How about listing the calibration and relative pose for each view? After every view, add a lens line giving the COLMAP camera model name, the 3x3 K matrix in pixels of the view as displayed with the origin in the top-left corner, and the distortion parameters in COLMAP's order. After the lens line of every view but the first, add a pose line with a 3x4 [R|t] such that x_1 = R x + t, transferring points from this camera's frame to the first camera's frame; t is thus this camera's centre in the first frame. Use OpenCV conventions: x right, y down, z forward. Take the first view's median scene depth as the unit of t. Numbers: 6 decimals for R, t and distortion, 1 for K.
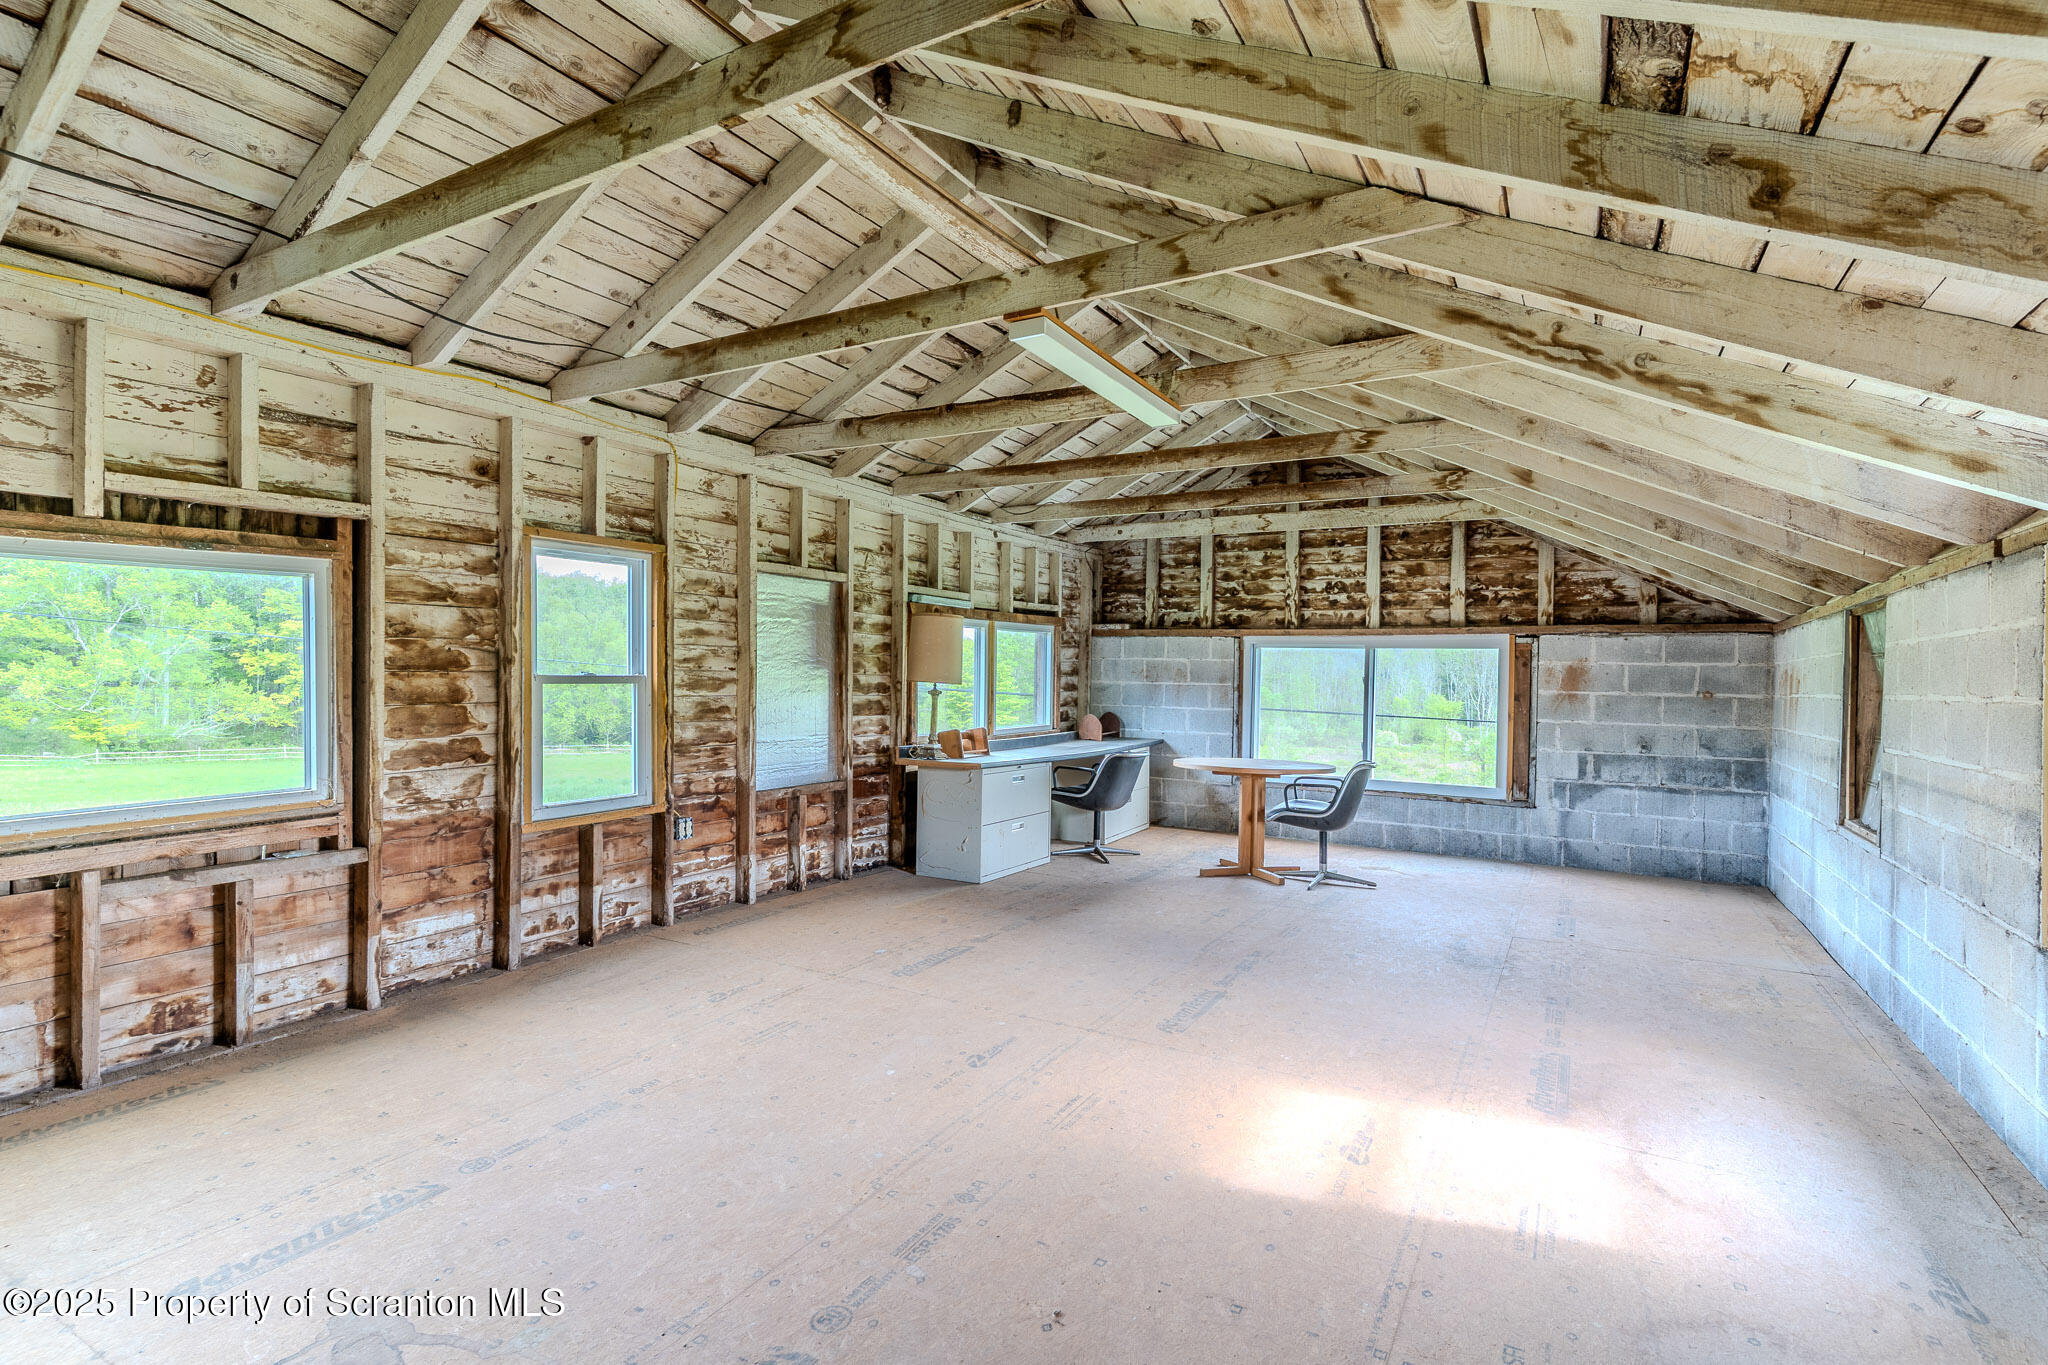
lens RADIAL K [[997.3, 0, 1020.8], [0, 997.3, 679.6], [0, 0, 1]] dist [0.015989, 0.000310]
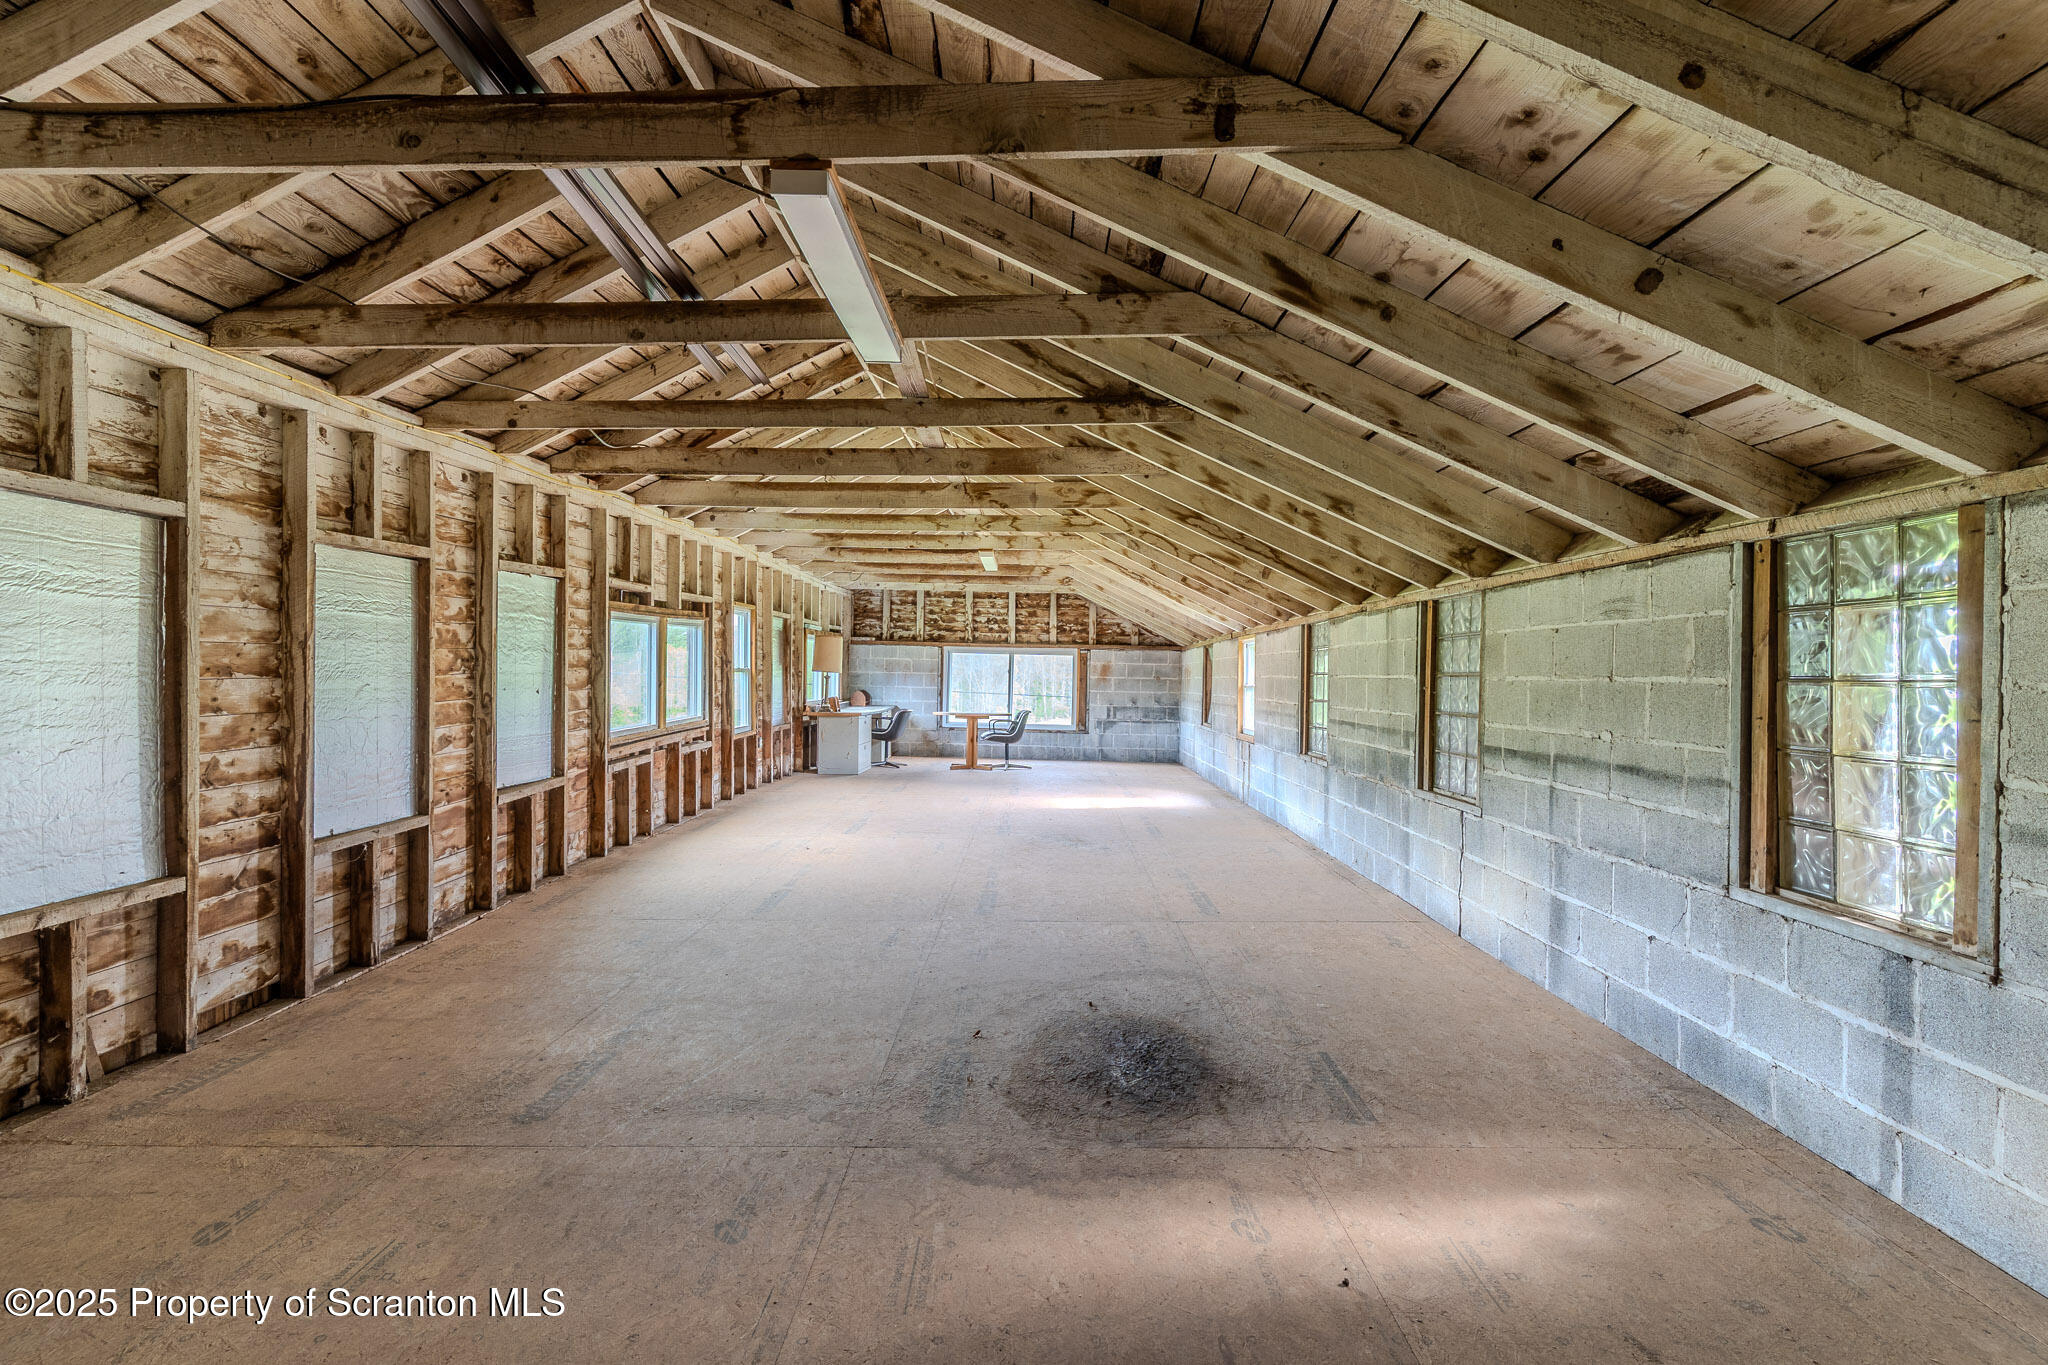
lens RADIAL K [[997.3, 0, 1020.9], [0, 997.3, 676.0], [0, 0, 1]] dist [0.015989, 0.000310]
pose [[0.882976, -0.000284, 0.469418, -0.537419], [-0.002766, 0.999979, 0.005807, -0.001521], [-0.469410, -0.006426, 0.882957, -0.699219]]
